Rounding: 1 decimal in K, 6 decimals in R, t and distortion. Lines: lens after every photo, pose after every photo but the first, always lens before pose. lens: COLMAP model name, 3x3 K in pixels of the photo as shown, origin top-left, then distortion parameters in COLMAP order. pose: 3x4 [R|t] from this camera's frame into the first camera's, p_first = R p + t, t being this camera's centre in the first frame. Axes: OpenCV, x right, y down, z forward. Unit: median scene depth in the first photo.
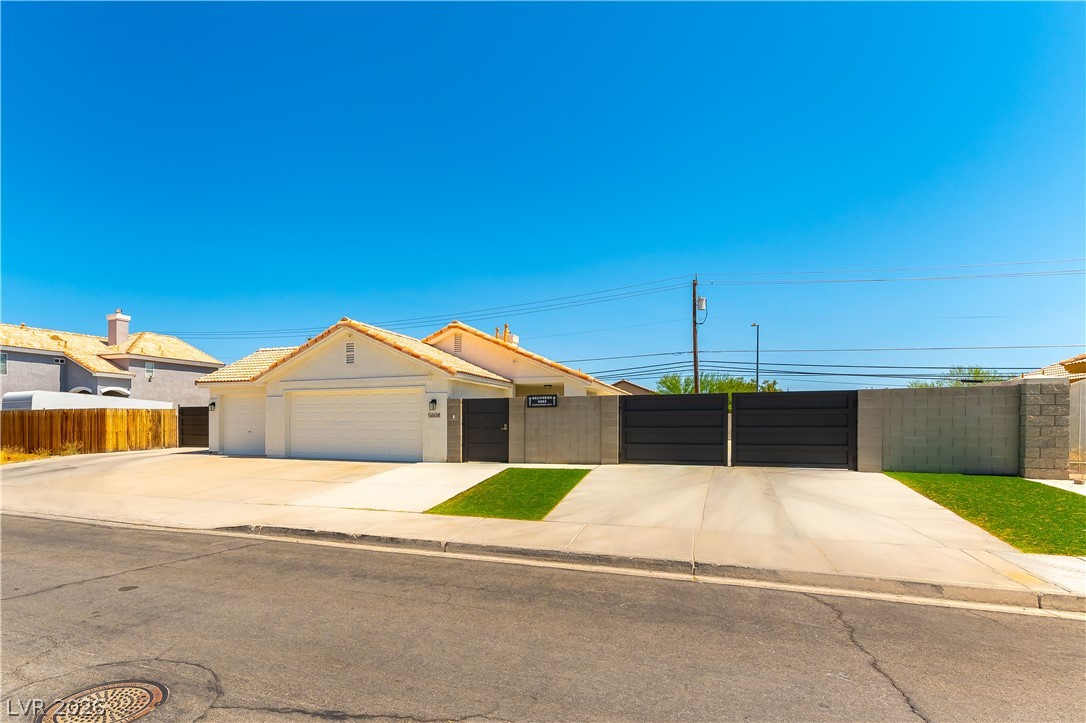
lens RADIAL K [[478.0, 0, 545.2], [0, 478.0, 371.5], [0, 0, 1]] dist [0.000508, 0.000242]
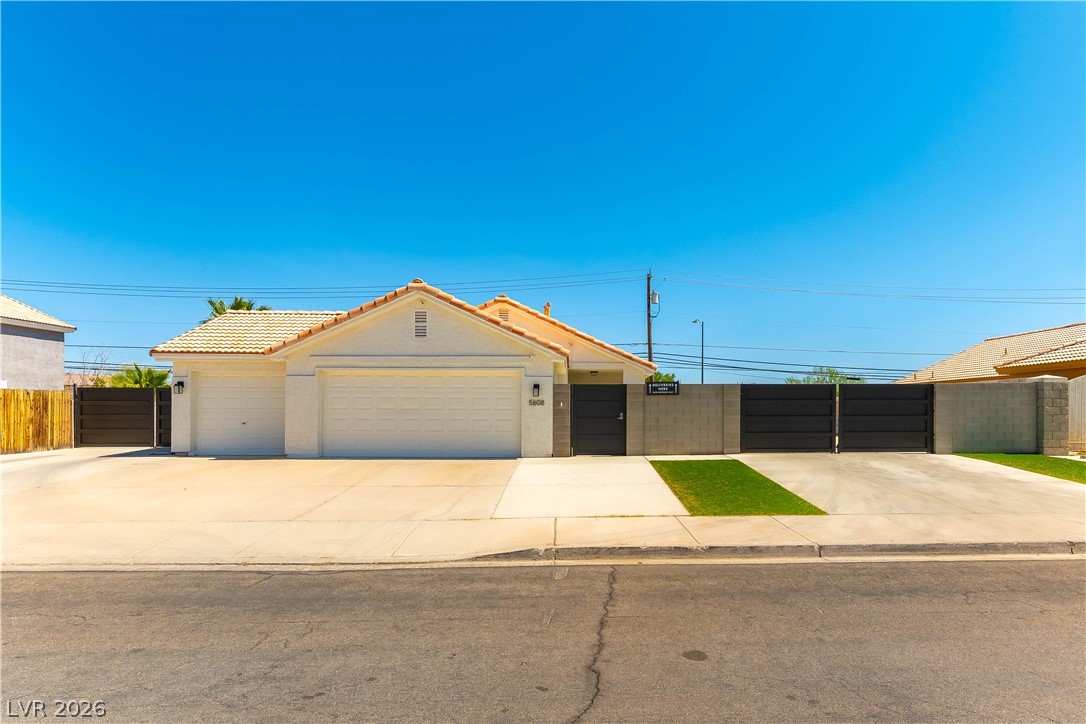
lens RADIAL K [[488.8, 0, 543.0], [0, 488.8, 362.0], [0, 0, 1]] dist [0.000083, 0.000098]
pose [[0.937377, 0.037137, 0.346330, -0.533102], [-0.038441, 0.999256, -0.003106, 0.021088], [-0.346188, -0.010401, 0.938107, 0.174831]]
